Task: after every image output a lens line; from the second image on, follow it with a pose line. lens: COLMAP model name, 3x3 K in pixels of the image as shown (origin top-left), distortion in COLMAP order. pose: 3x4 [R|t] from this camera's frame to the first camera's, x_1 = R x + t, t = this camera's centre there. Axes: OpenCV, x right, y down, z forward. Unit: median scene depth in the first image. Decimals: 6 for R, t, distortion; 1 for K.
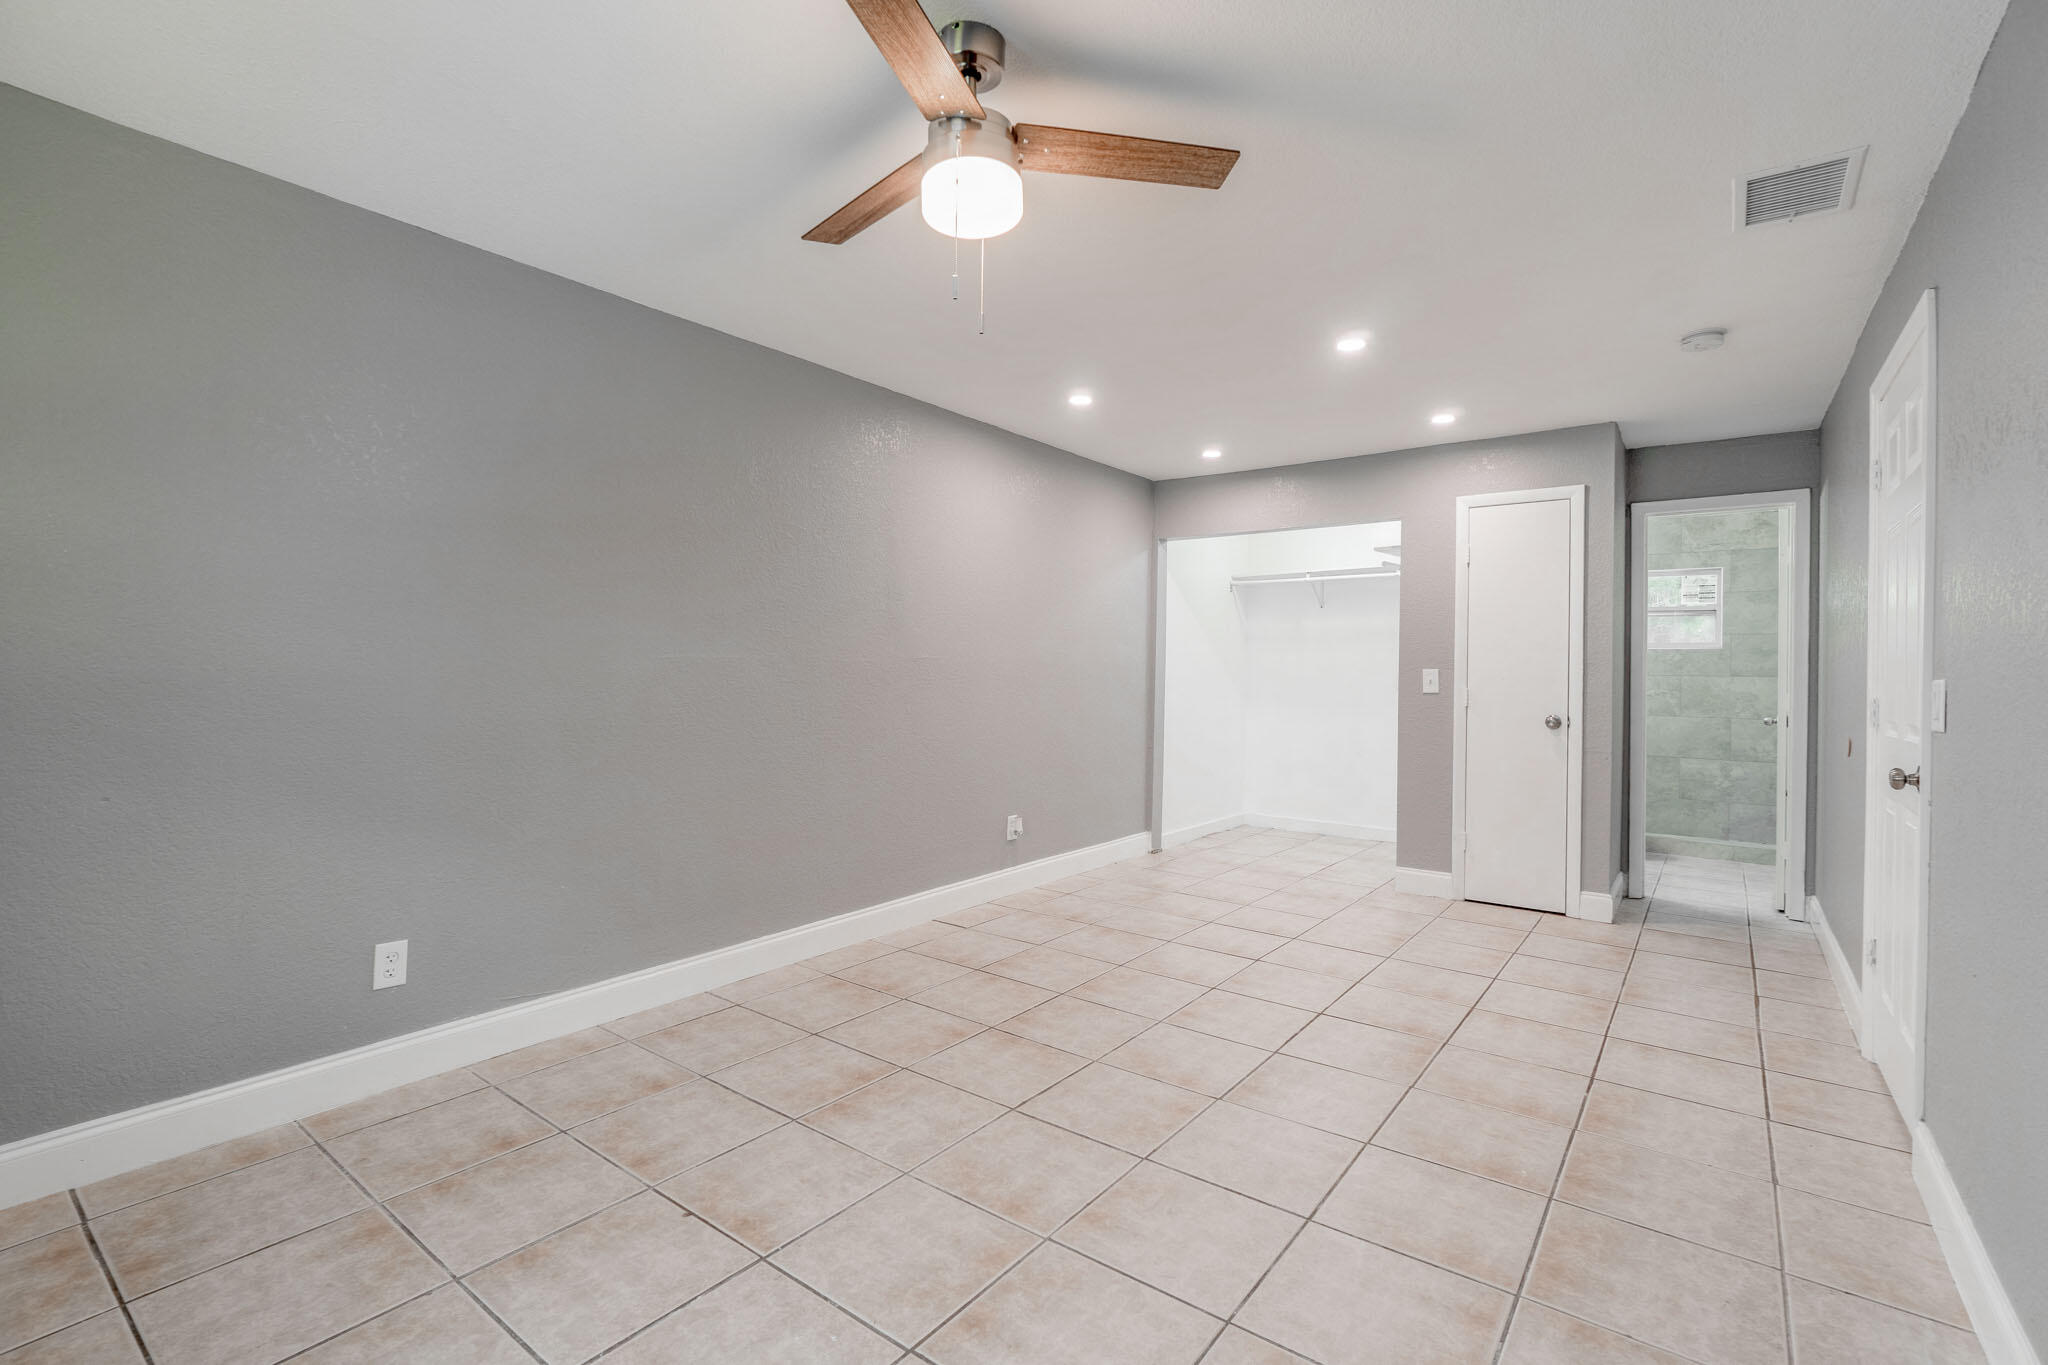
lens RADIAL K [[919.7, 0, 1025.2], [0, 919.7, 685.1], [0, 0, 1]] dist [-0.010695, 0.001809]
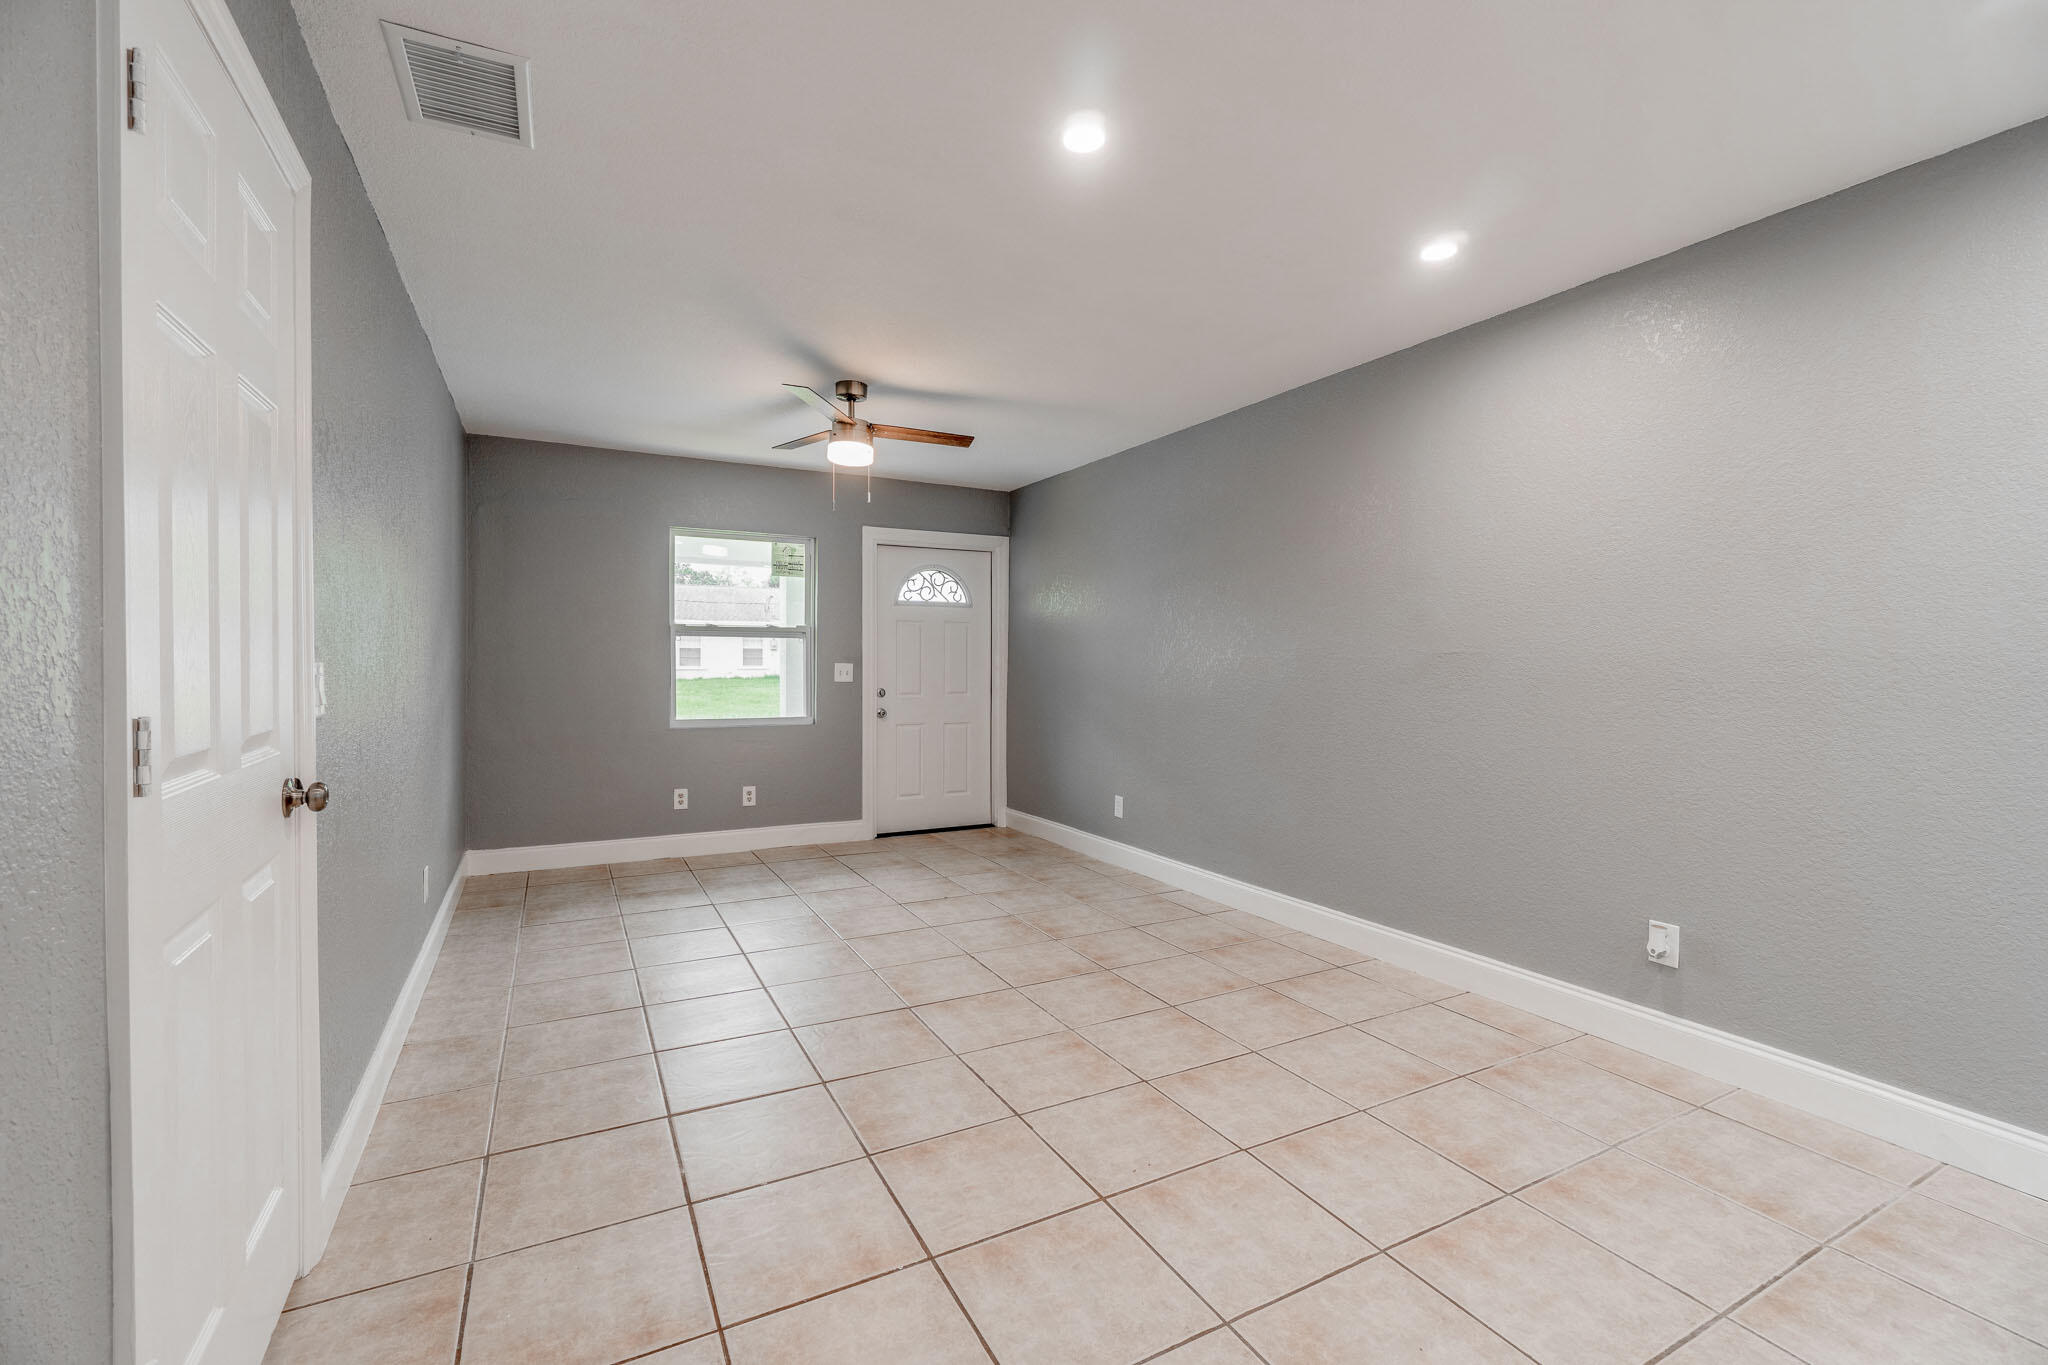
lens RADIAL K [[877.1, 0, 1012.1], [0, 877.1, 686.6], [0, 0, 1]] dist [-0.003882, 0.000950]
pose [[-0.429008, 0.012907, -0.903208, 1.367360], [-0.023305, 0.999407, 0.025351, -0.016004], [0.903000, 0.031925, -0.428453, 1.825469]]
